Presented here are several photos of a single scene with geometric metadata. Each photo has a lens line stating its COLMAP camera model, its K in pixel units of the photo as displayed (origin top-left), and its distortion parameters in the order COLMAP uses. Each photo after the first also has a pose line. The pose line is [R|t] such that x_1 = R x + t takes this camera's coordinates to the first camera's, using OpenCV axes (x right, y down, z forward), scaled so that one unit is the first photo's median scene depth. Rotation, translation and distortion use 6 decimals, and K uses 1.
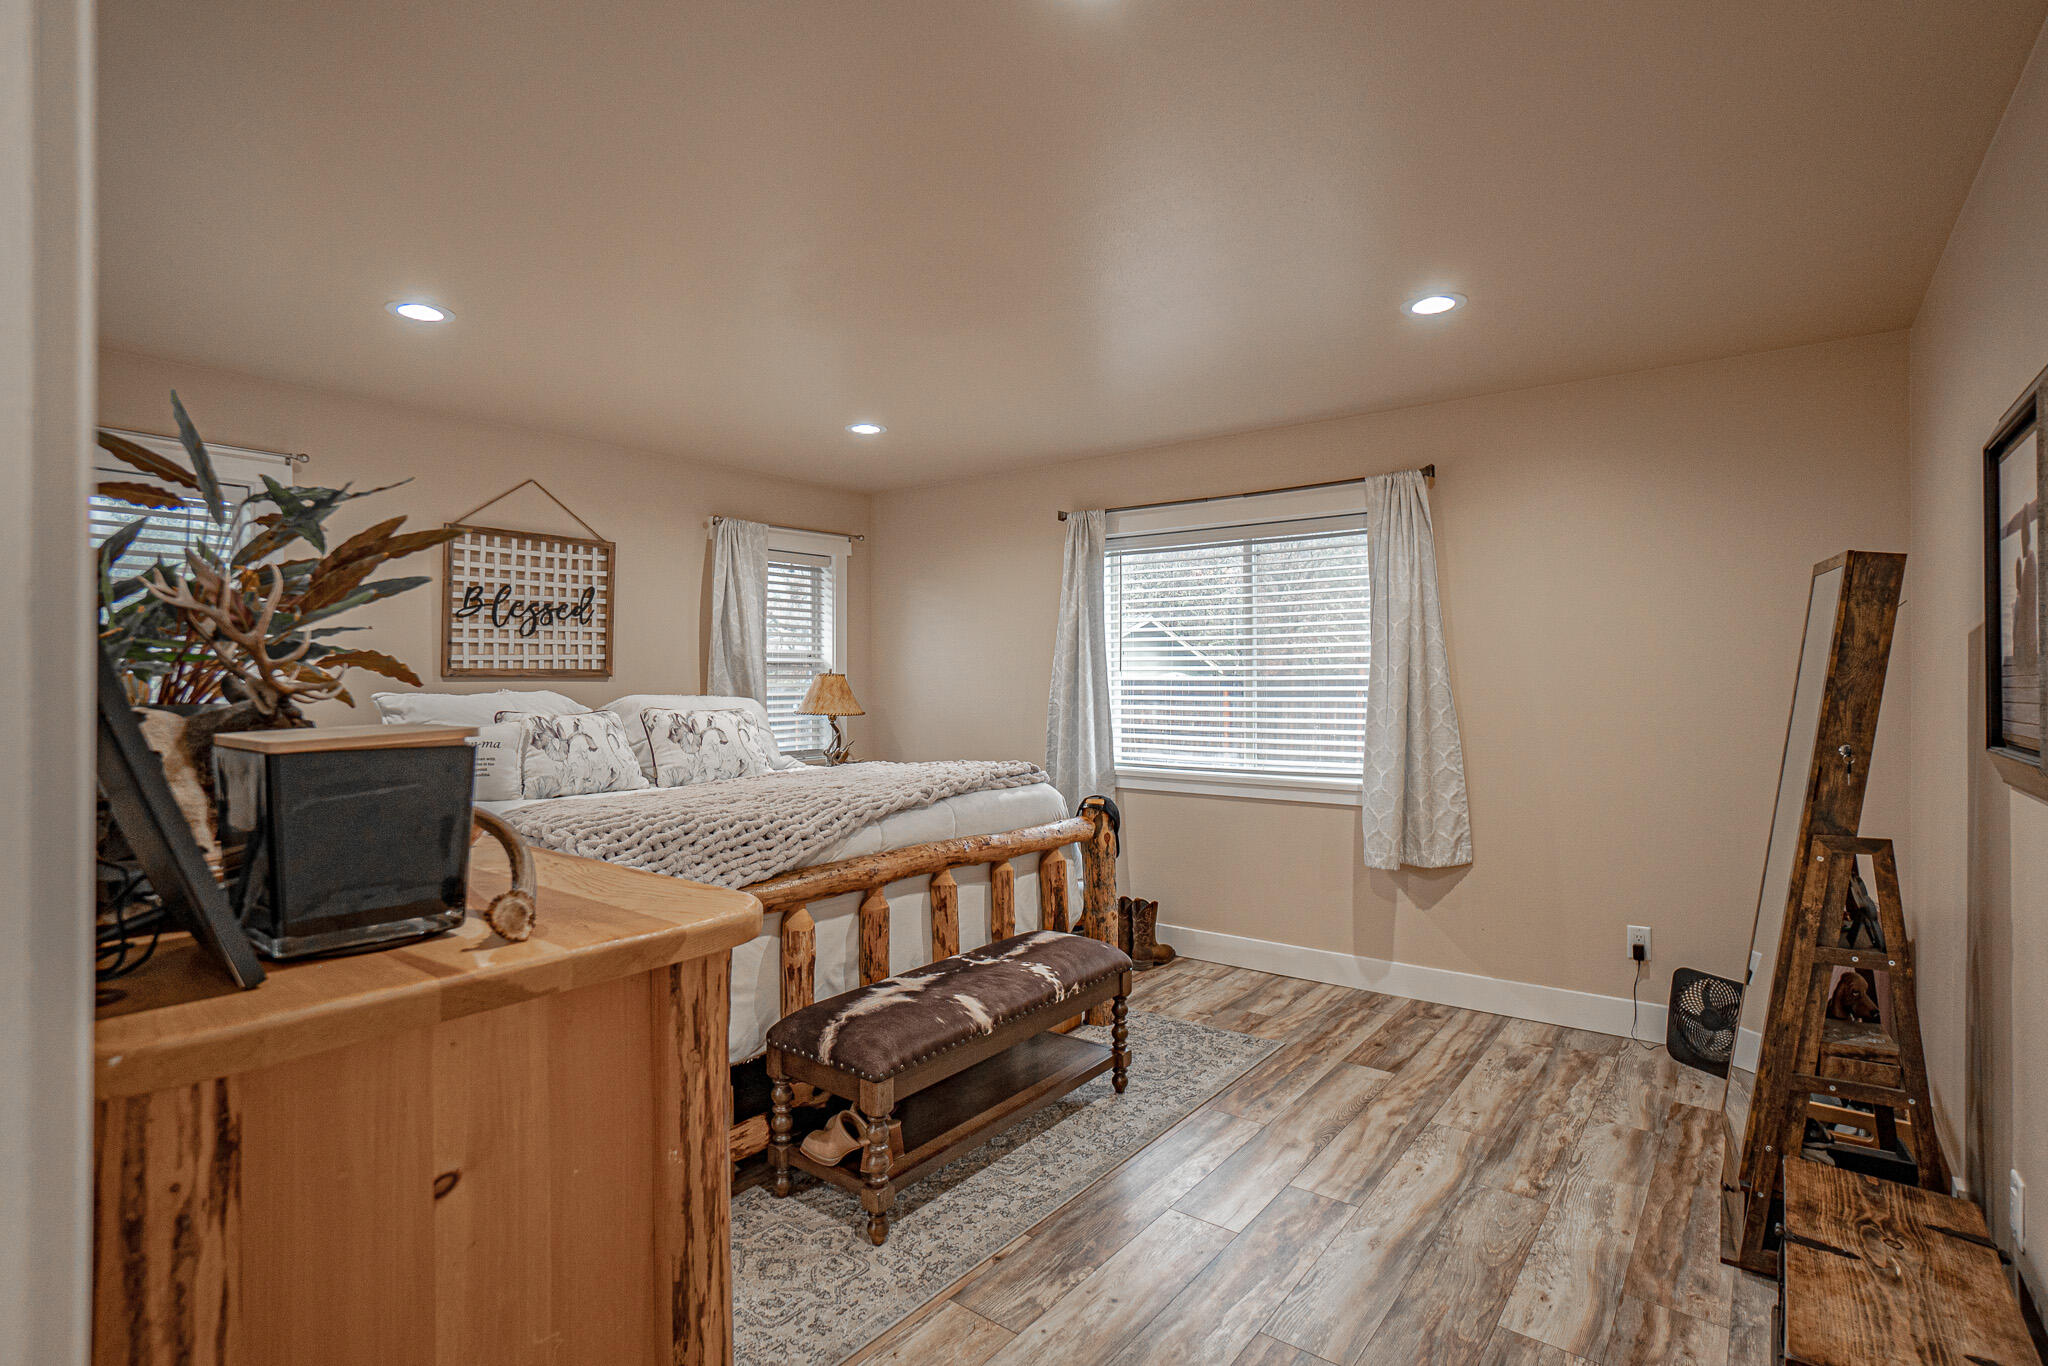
lens RADIAL K [[1012.1, 0, 1022.3], [0, 1012.1, 681.5], [0, 0, 1]] dist [-0.028877, 0.000334]
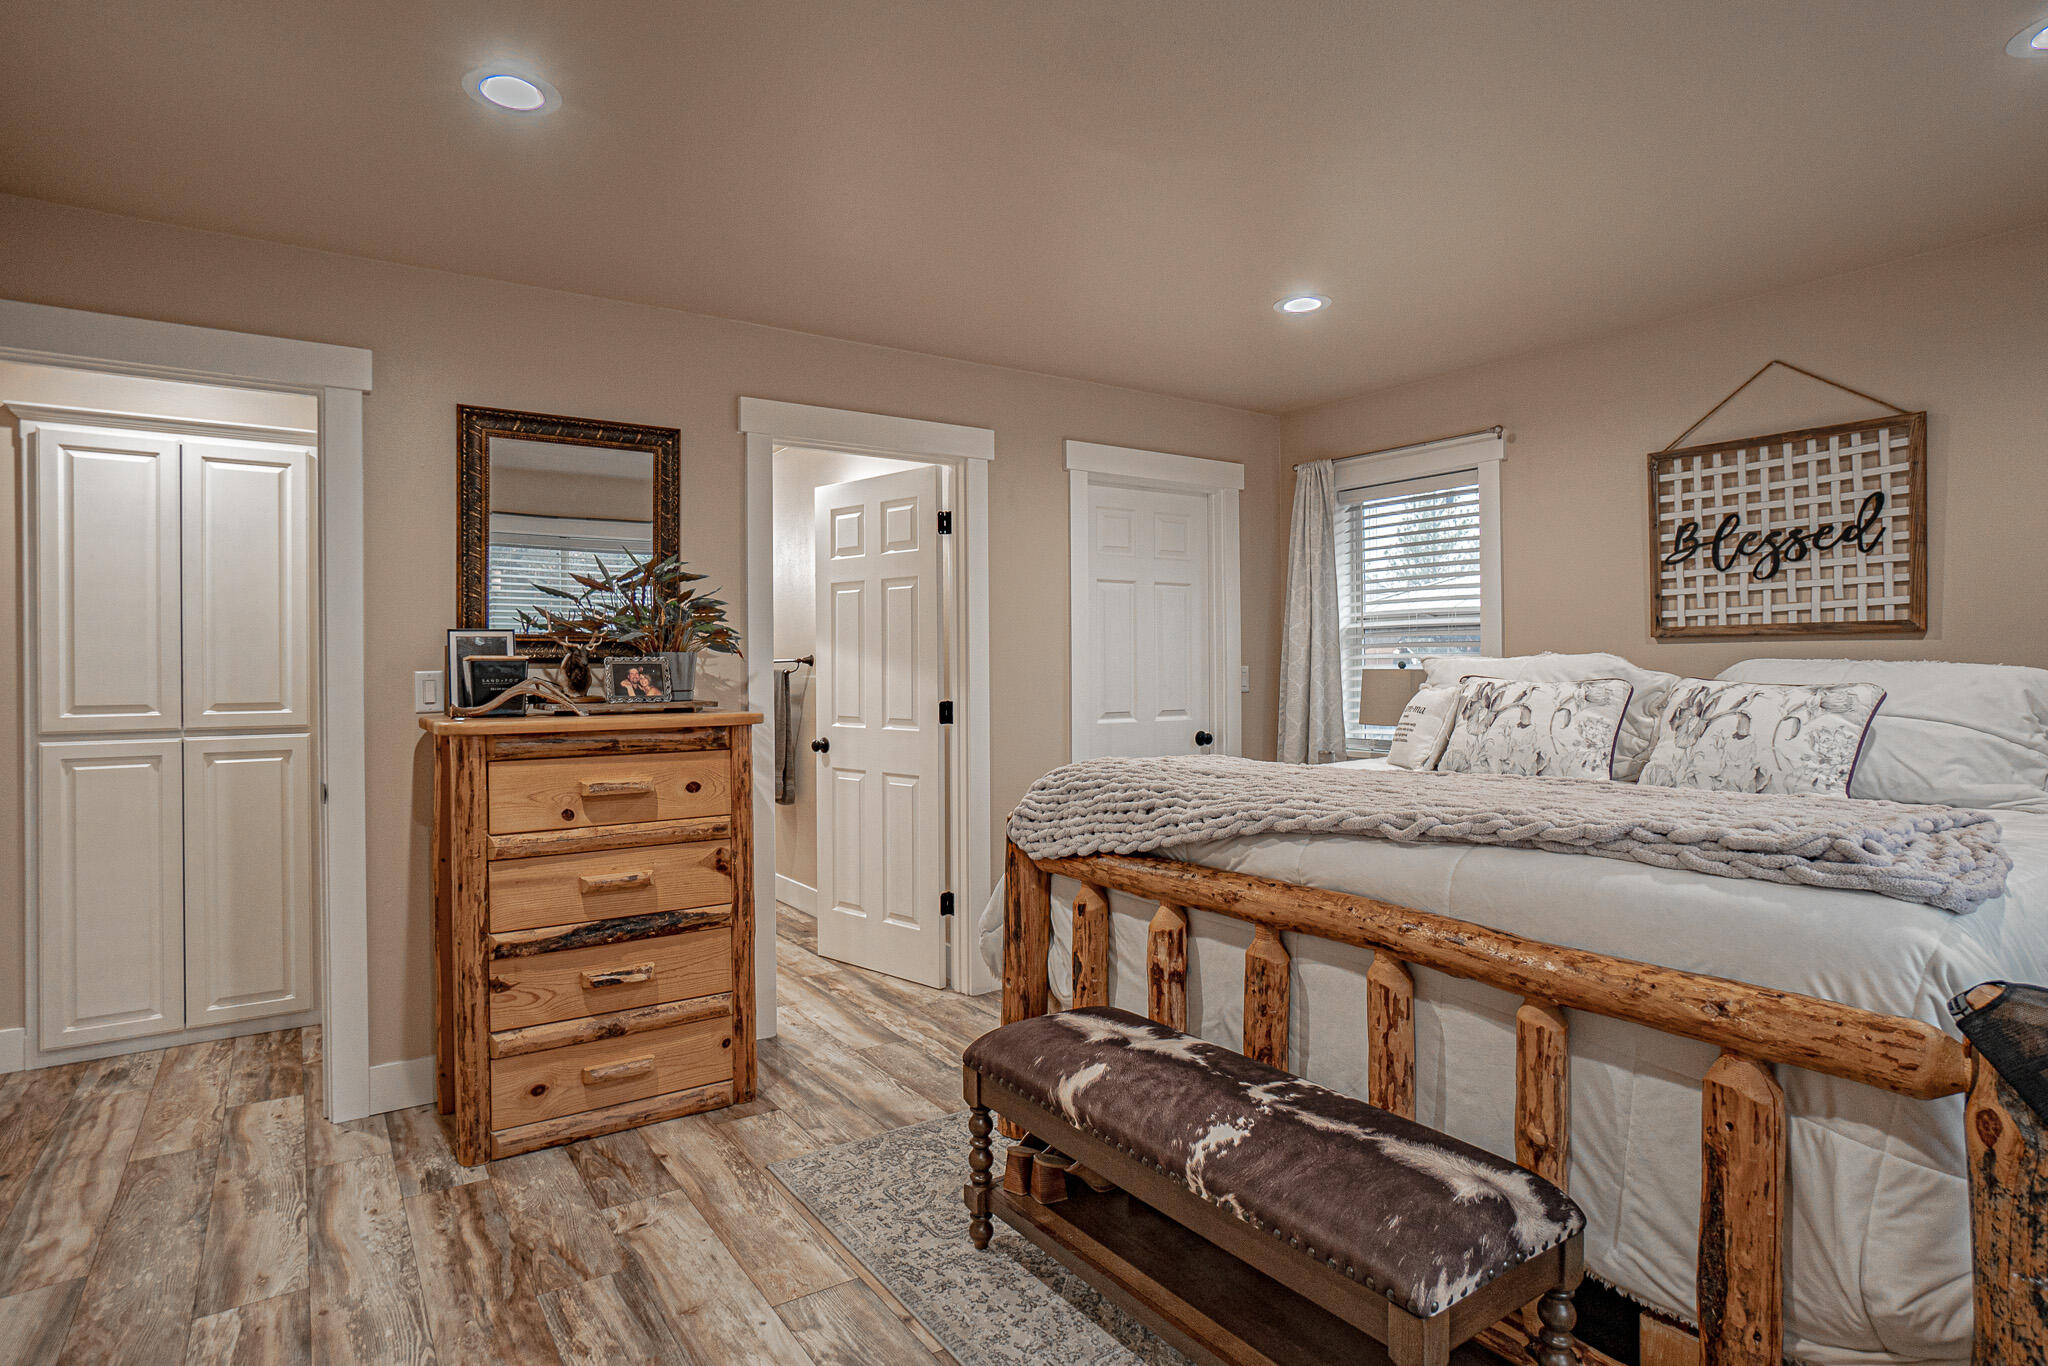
lens RADIAL K [[1102.0, 0, 994.7], [0, 1102.0, 655.5], [0, 0, 1]] dist [-0.011605, 0.000090]
pose [[-0.346195, -0.008571, -0.938123, 0.453442], [0.004930, 0.999928, -0.010955, 0.016309], [0.938150, -0.008418, -0.346128, 0.771880]]
